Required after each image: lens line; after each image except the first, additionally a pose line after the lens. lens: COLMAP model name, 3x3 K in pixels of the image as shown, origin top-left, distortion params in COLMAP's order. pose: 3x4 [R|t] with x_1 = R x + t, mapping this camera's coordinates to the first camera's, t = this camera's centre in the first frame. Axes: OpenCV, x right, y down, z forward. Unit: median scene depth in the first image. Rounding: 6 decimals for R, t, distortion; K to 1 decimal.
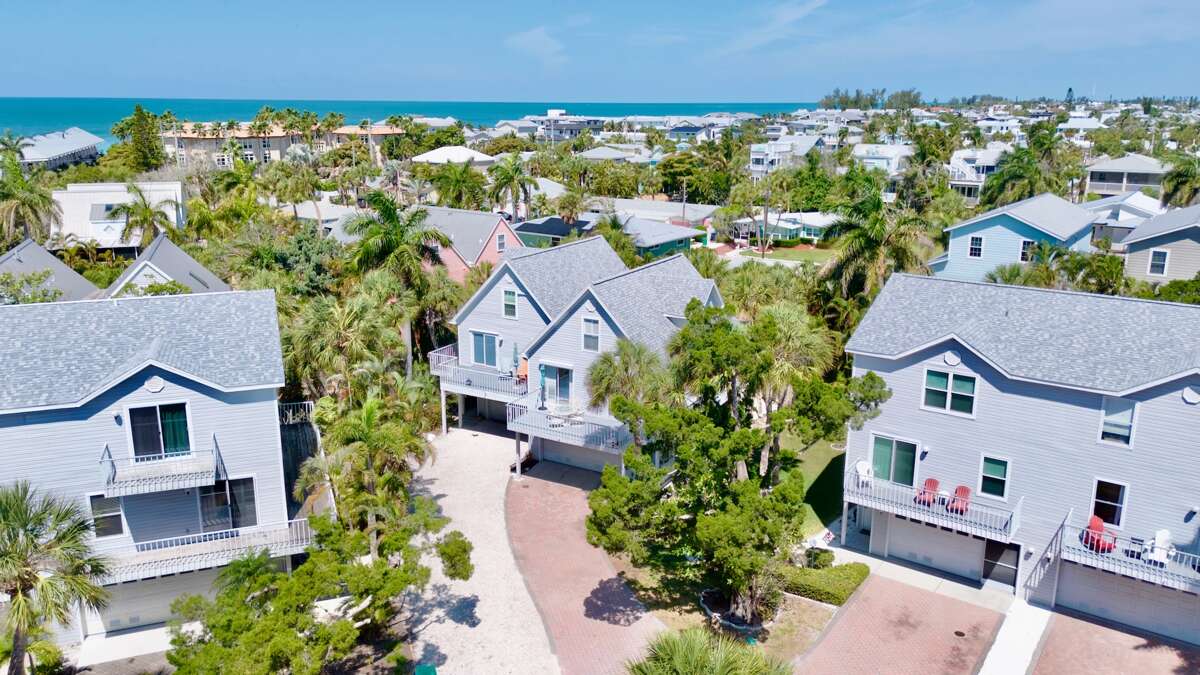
lens RADIAL K [[884.3, 0, 600.0], [0, 884.3, 337.5], [0, 0, 1]] dist [0.108875, -0.130431]
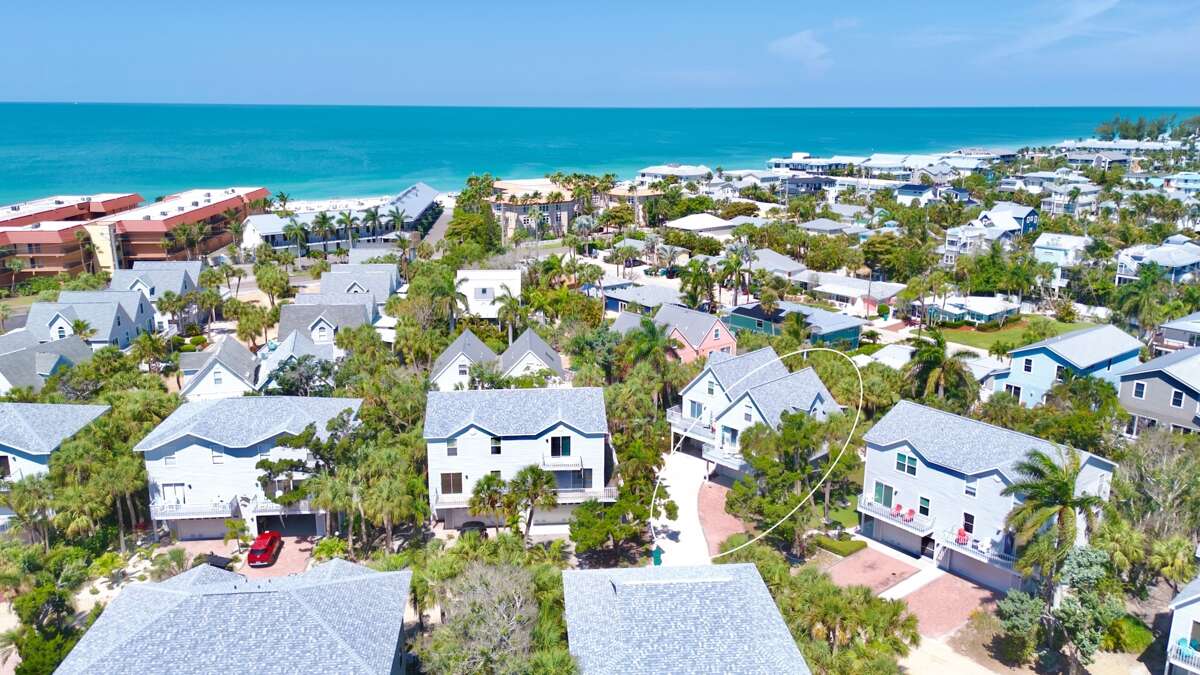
lens RADIAL K [[884.3, 0, 600.0], [0, 884.3, 337.5], [0, 0, 1]] dist [0.108875, -0.130431]
pose [[0.961327, 0.066235, -0.267325, 0.181990], [-0.067864, 0.997690, 0.003151, -0.149295], [0.266916, 0.015113, 0.963601, -0.946151]]
